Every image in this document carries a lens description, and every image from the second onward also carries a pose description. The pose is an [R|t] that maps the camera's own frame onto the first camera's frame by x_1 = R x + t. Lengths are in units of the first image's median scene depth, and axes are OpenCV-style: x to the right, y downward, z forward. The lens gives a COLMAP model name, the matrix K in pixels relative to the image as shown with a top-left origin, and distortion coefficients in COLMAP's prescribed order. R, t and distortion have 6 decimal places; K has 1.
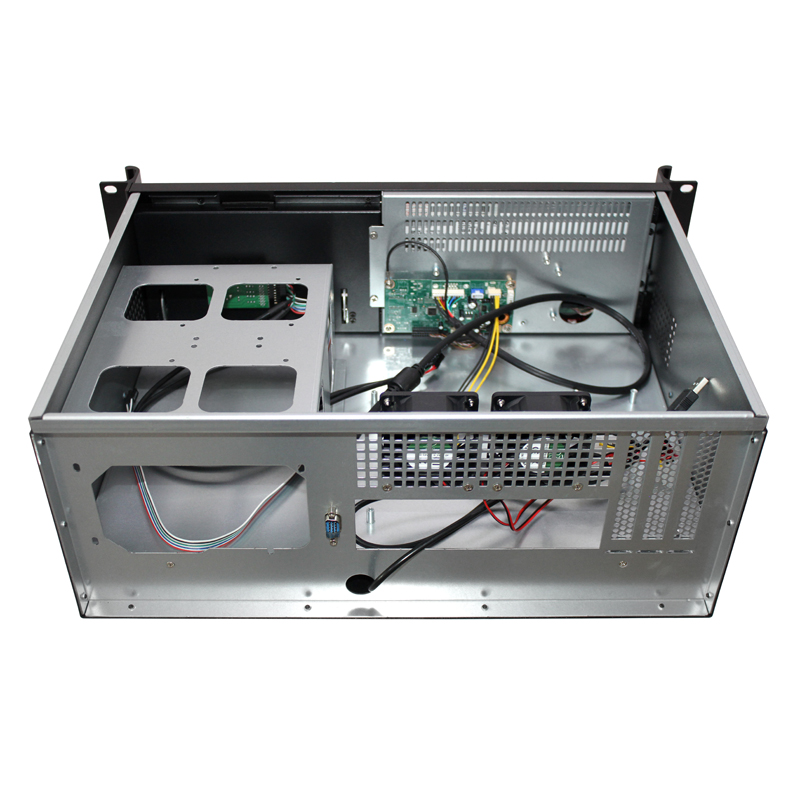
lens RADIAL K [[1018.6, 0, 375.7], [0, 1018.6, 382.4], [0, 0, 1]] dist [0.007570, 0.000000]
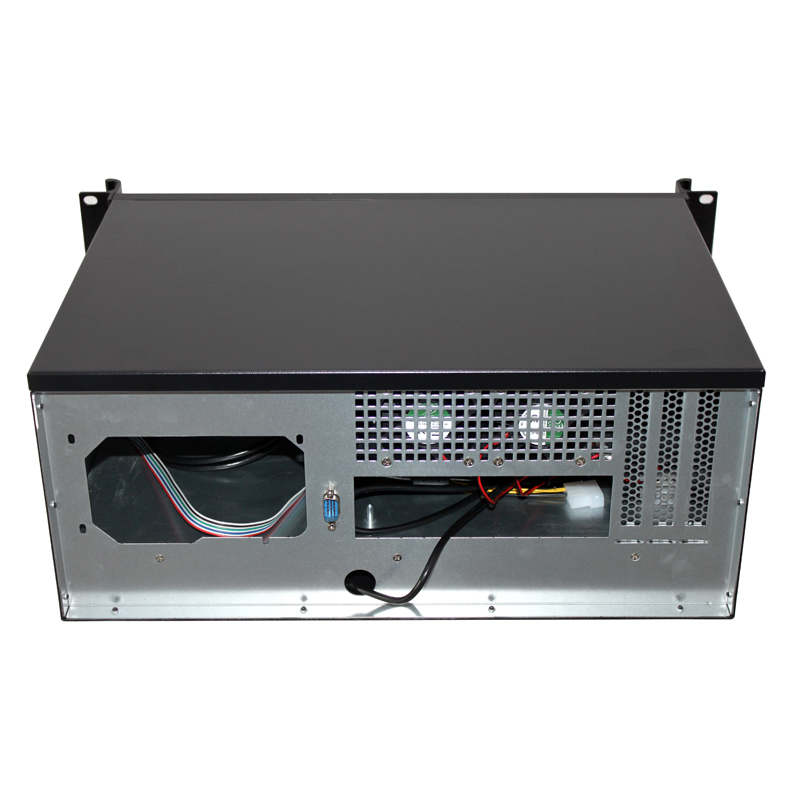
lens RADIAL K [[1496.1, 0, 401.3], [0, 1496.1, 400.3], [0, 0, 1]] dist [0.132771, 0.000000]
pose [[0.999865, -0.006333, 0.015152, 0.003911], [0.008573, 0.988233, -0.152712, 0.267880], [-0.014006, 0.152822, 0.988155, -0.444380]]
